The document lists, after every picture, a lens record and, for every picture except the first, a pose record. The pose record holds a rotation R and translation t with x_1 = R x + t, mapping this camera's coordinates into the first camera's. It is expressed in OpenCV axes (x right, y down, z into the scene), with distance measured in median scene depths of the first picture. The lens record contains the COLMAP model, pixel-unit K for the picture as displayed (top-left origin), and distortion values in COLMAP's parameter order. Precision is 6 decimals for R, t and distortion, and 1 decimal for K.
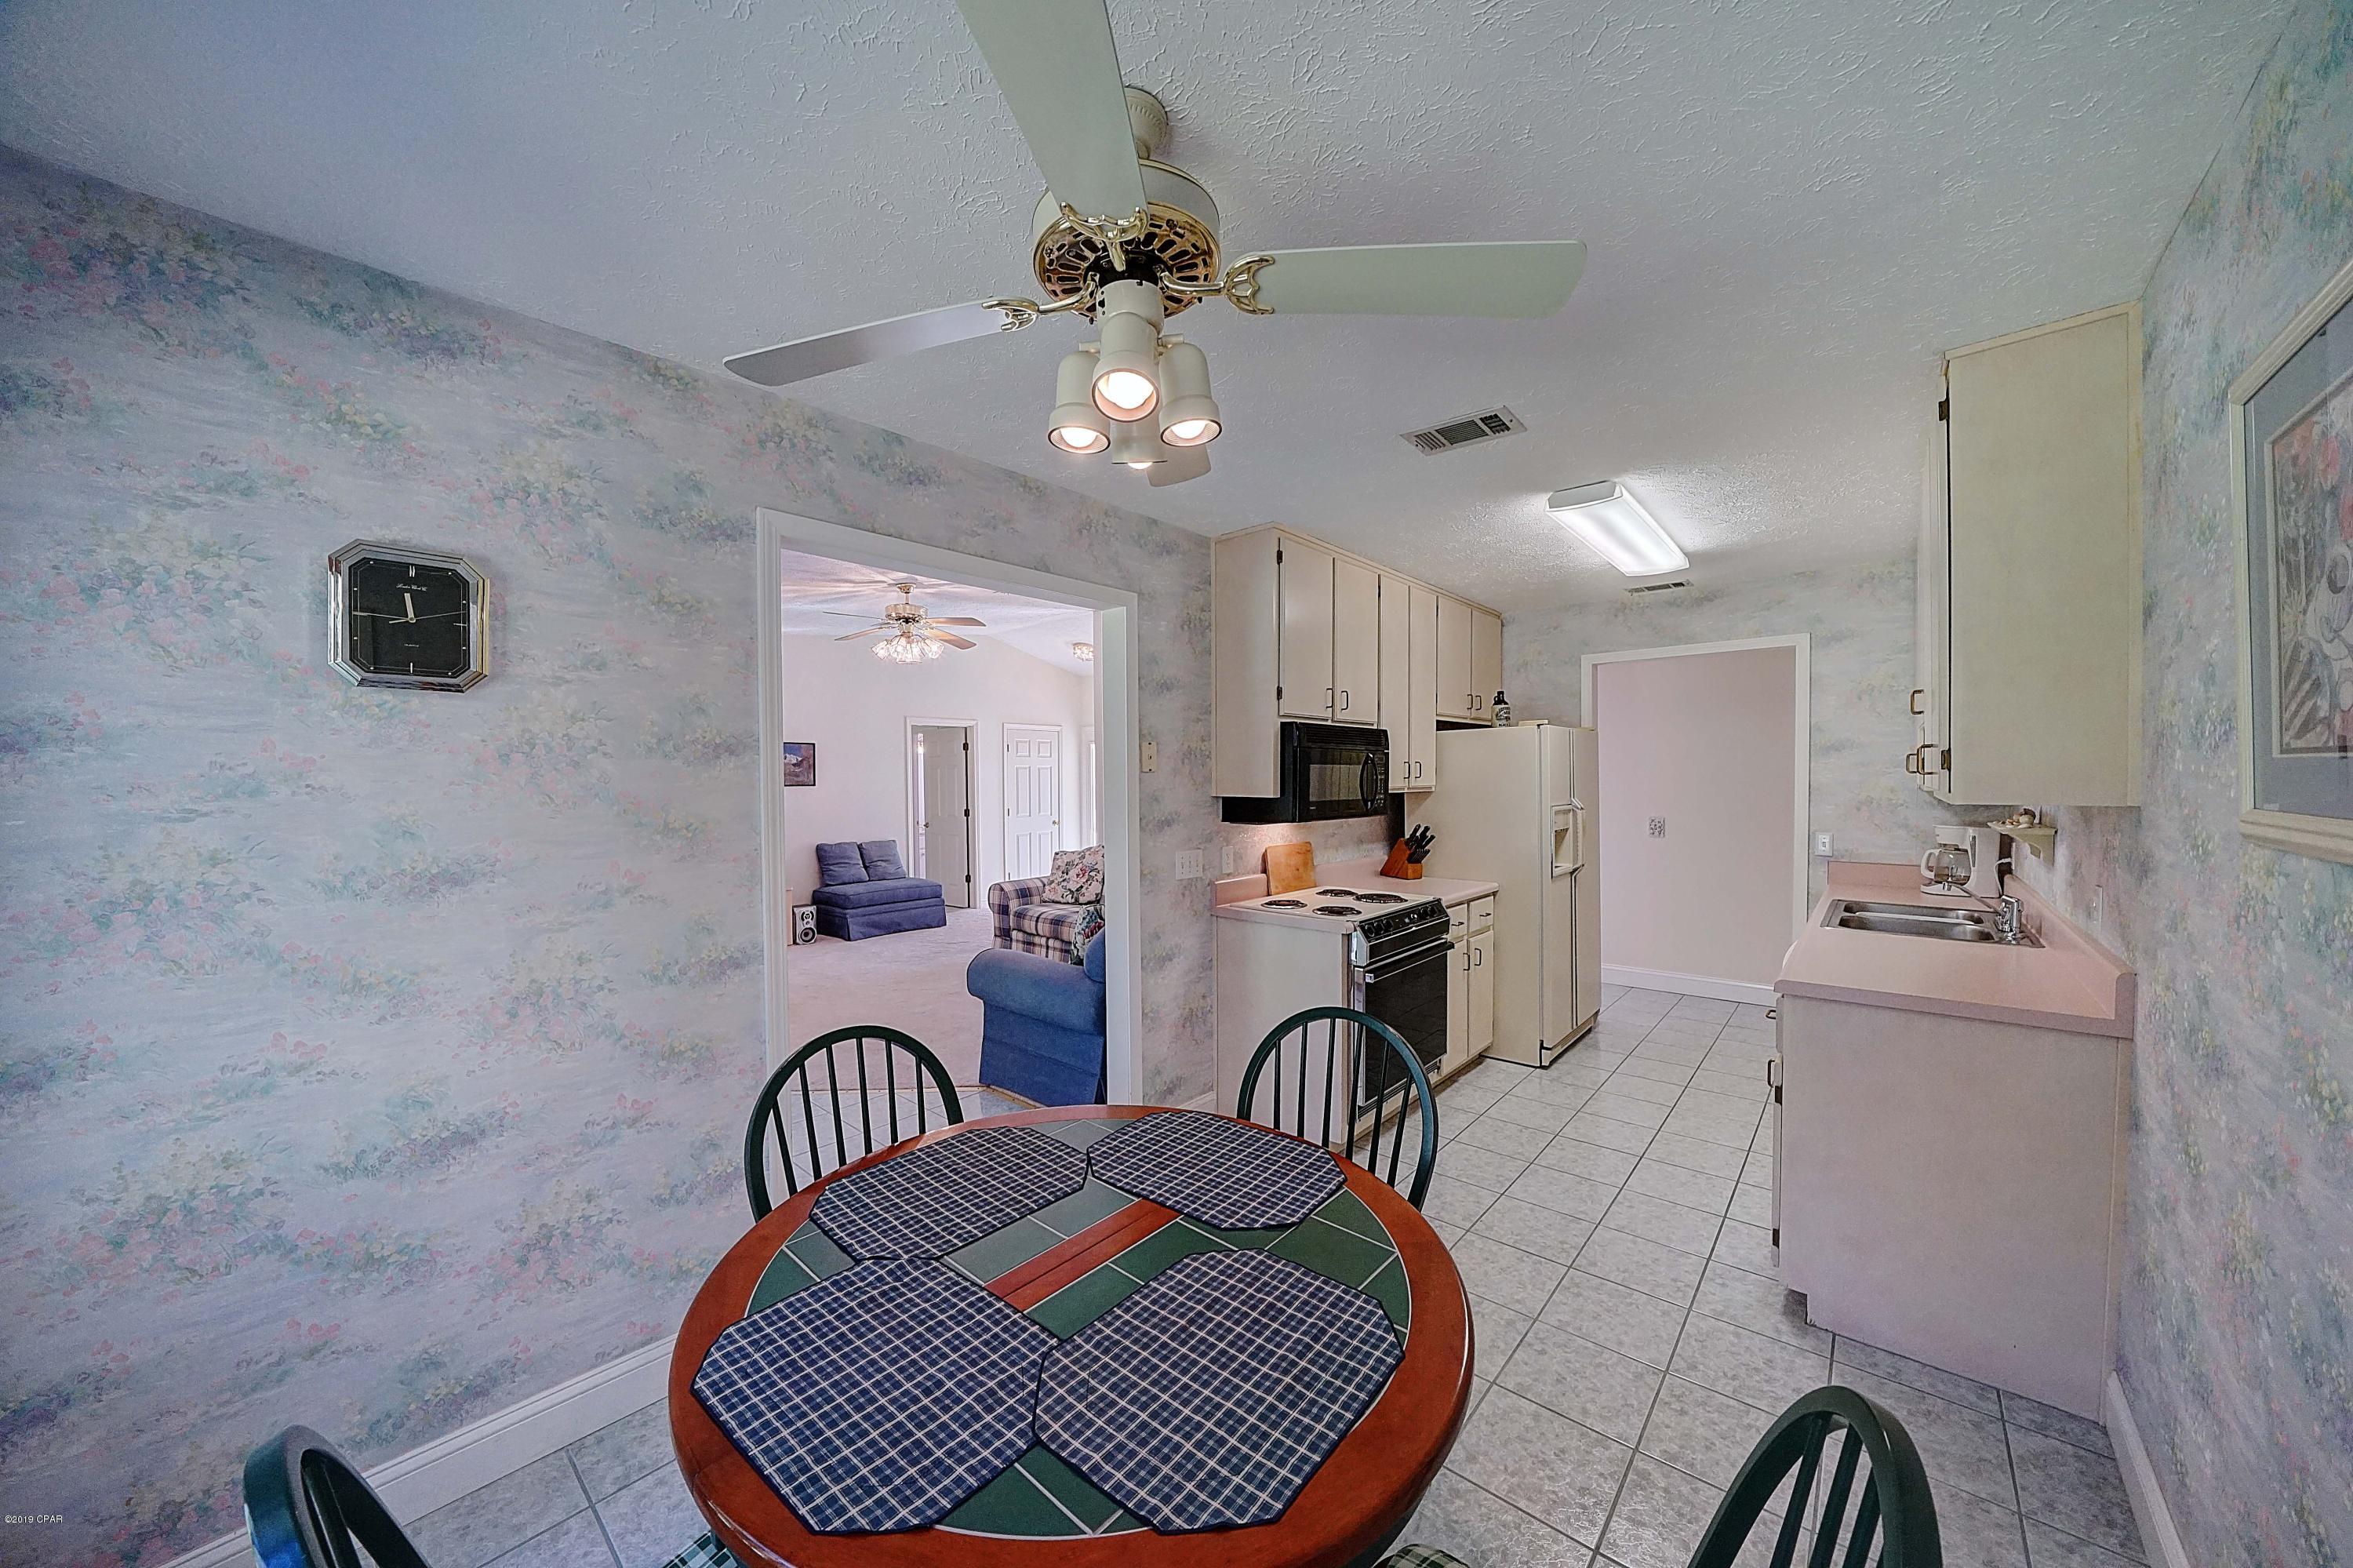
lens RADIAL K [[801.8, 0, 1164.3], [0, 801.8, 789.3], [0, 0, 1]] dist [-0.032940, 0.003972]
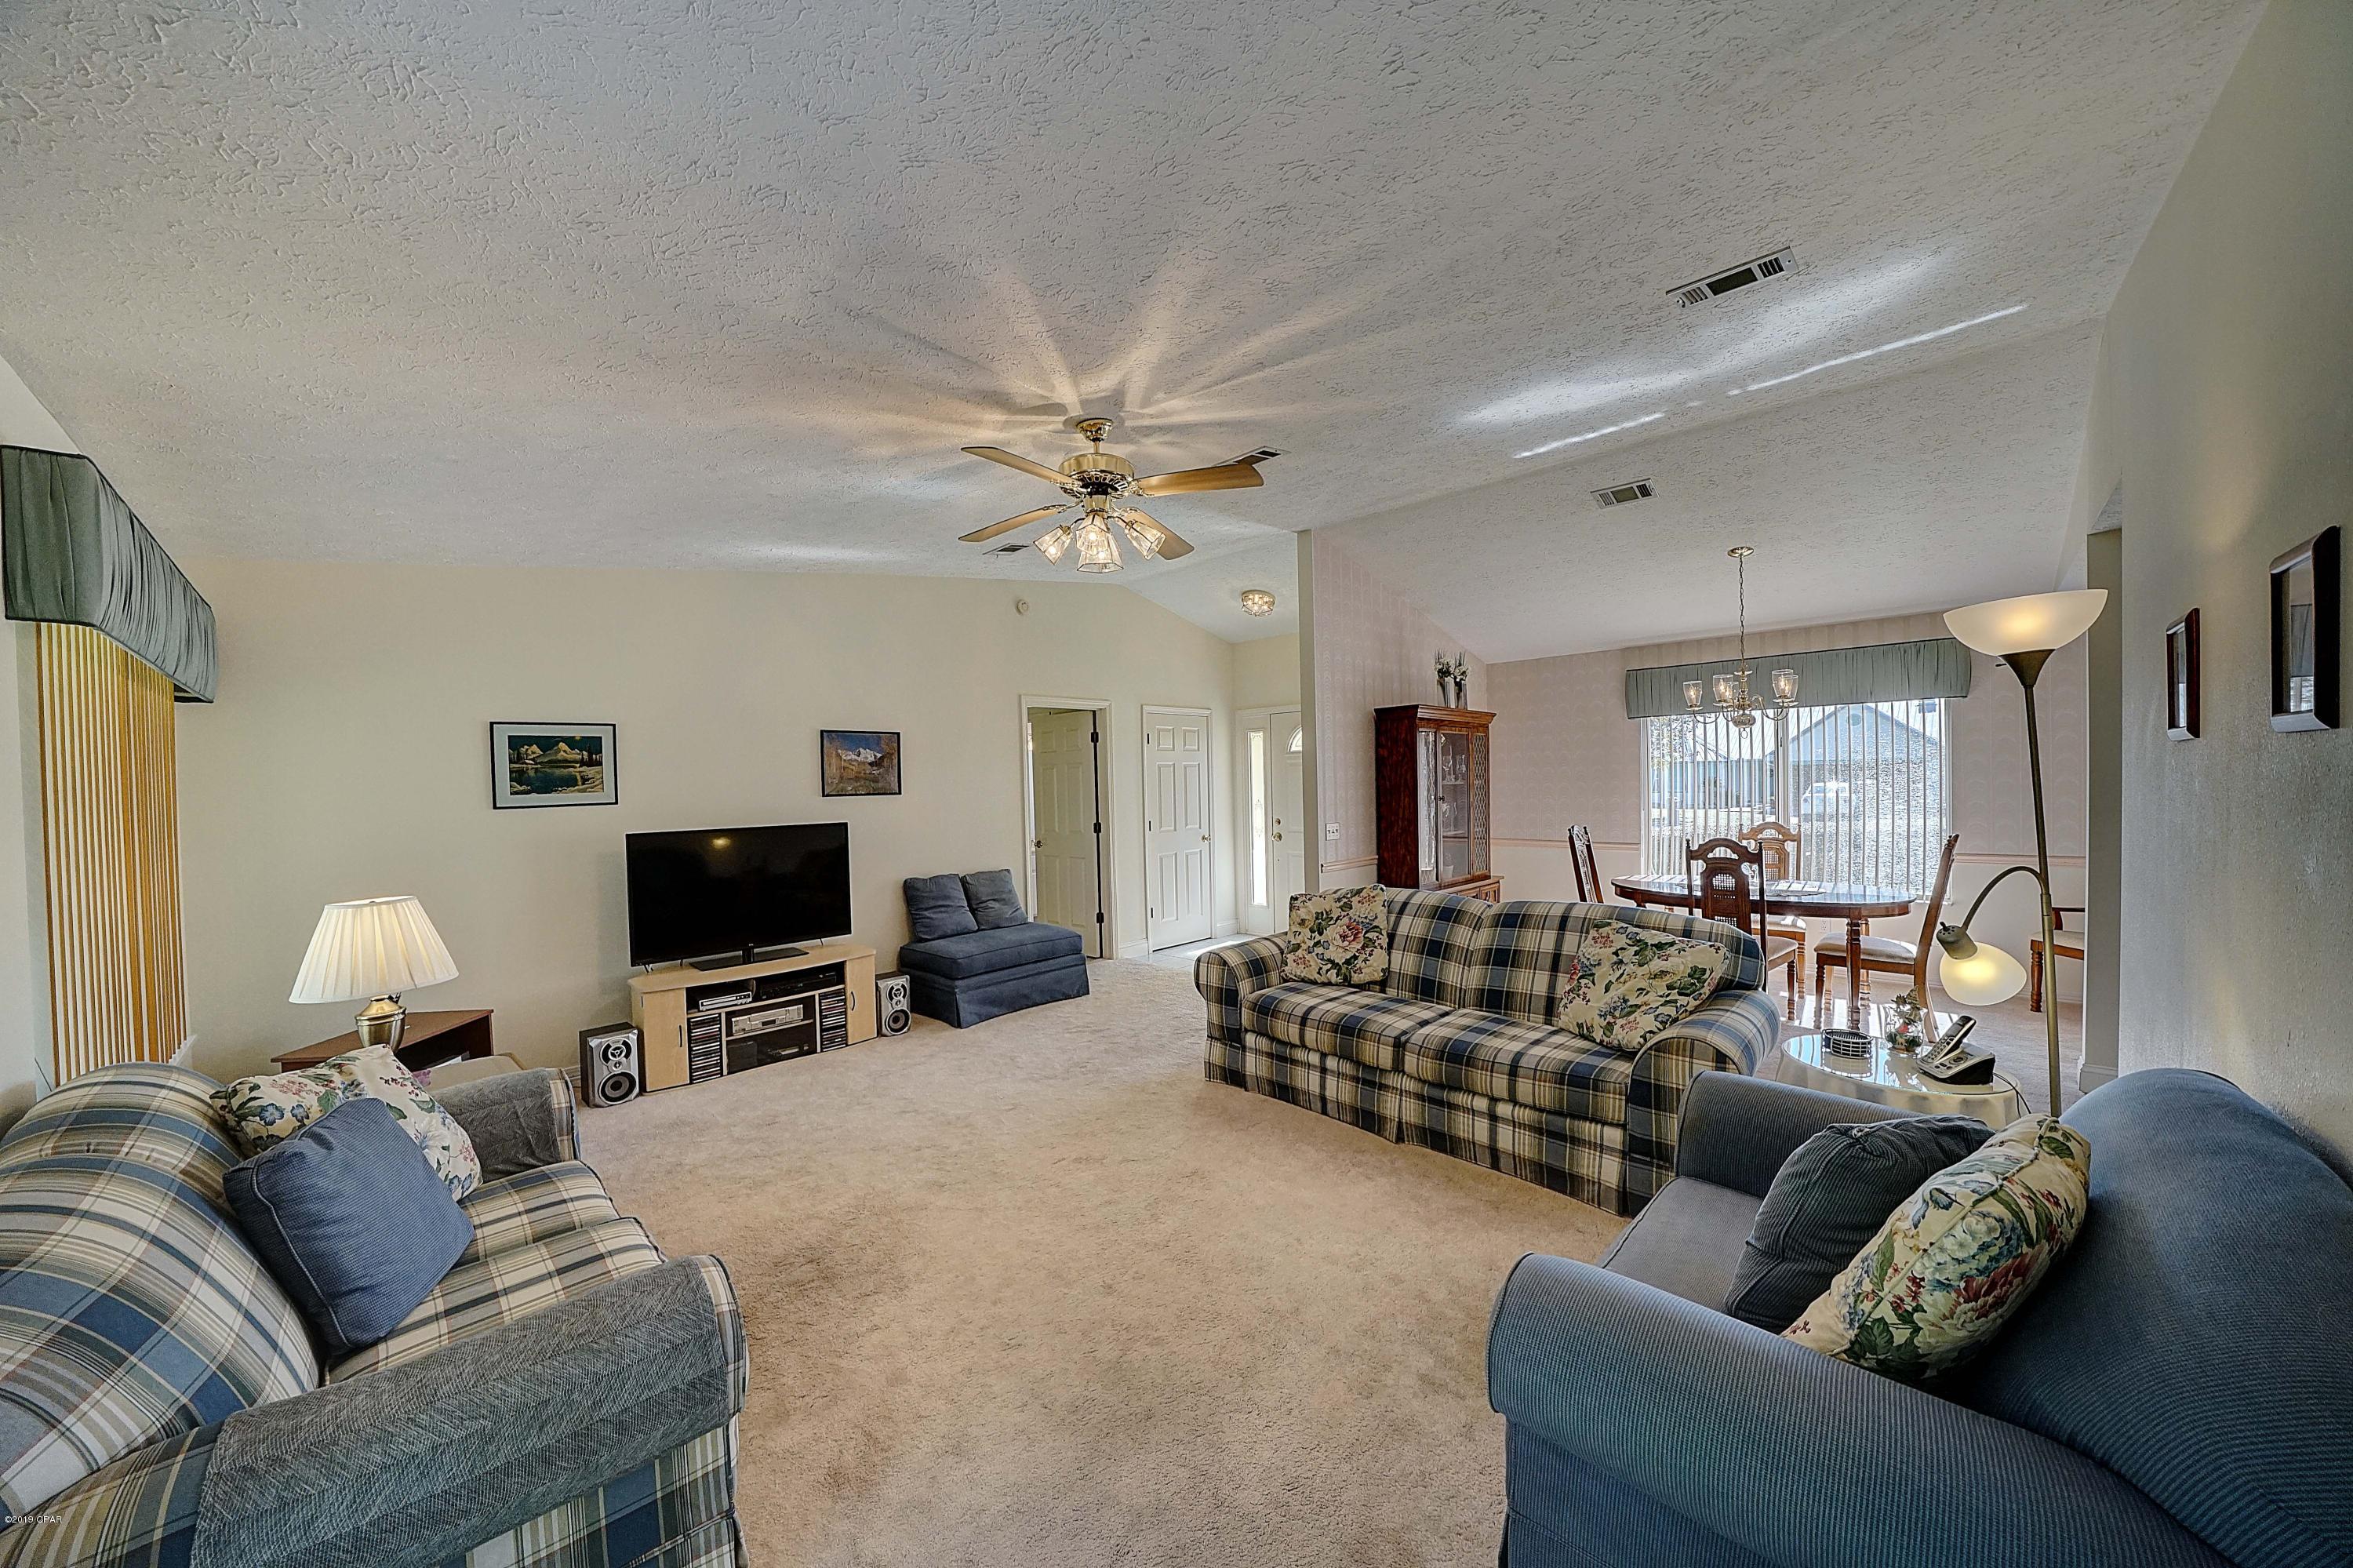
lens RADIAL K [[801.8, 0, 1164.3], [0, 801.8, 789.3], [0, 0, 1]] dist [-0.032940, 0.003972]
pose [[0.998755, -0.012500, -0.048292, -0.205242], [0.012461, 0.999922, -0.001103, -0.005495], [0.048302, 0.000499, 0.998833, 0.372293]]
